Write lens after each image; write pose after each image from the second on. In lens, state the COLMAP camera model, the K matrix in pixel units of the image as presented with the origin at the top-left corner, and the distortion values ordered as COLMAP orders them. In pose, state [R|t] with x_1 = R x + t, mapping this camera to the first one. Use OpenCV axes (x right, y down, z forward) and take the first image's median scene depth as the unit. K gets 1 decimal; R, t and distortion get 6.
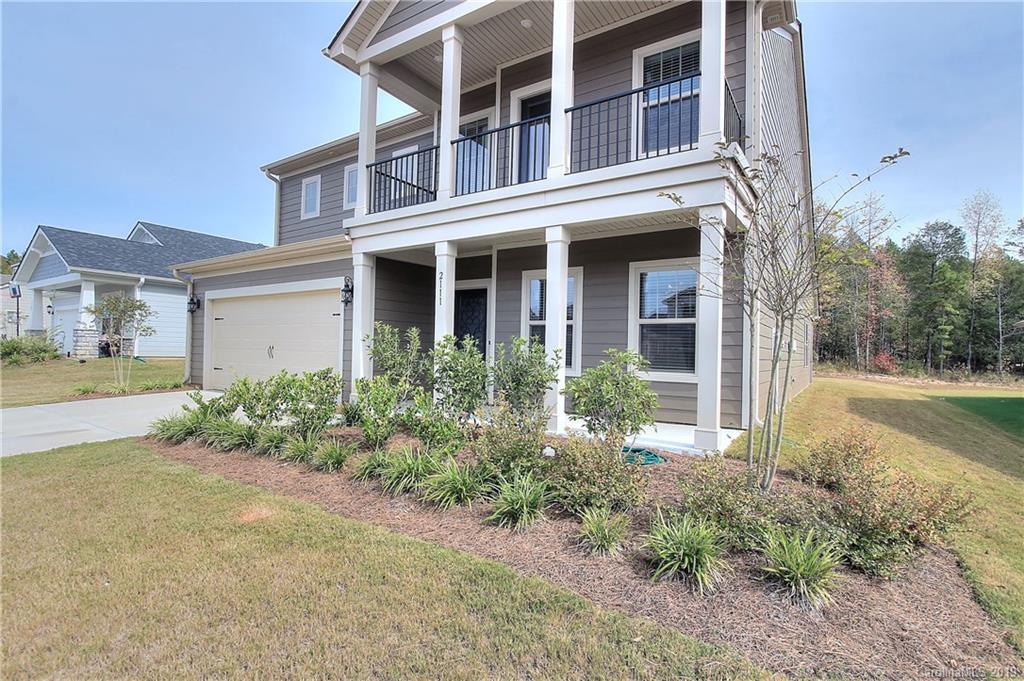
lens RADIAL K [[488.7, 0, 512.0], [0, 488.7, 340.5], [0, 0, 1]] dist [-0.000998, -0.000571]
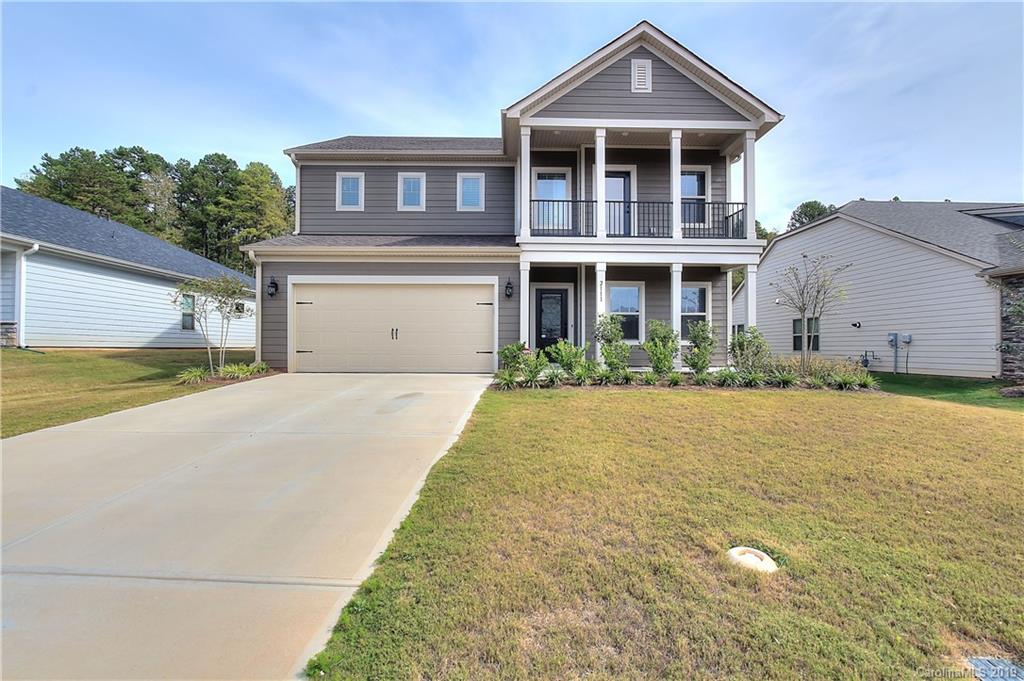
lens RADIAL K [[488.7, 0, 512.0], [0, 488.7, 340.5], [0, 0, 1]] dist [-0.000998, -0.000571]
pose [[0.814653, -0.019400, 0.579624, -1.079906], [0.003904, 0.999601, 0.027970, 0.010243], [-0.579935, -0.020523, 0.814404, -0.131055]]
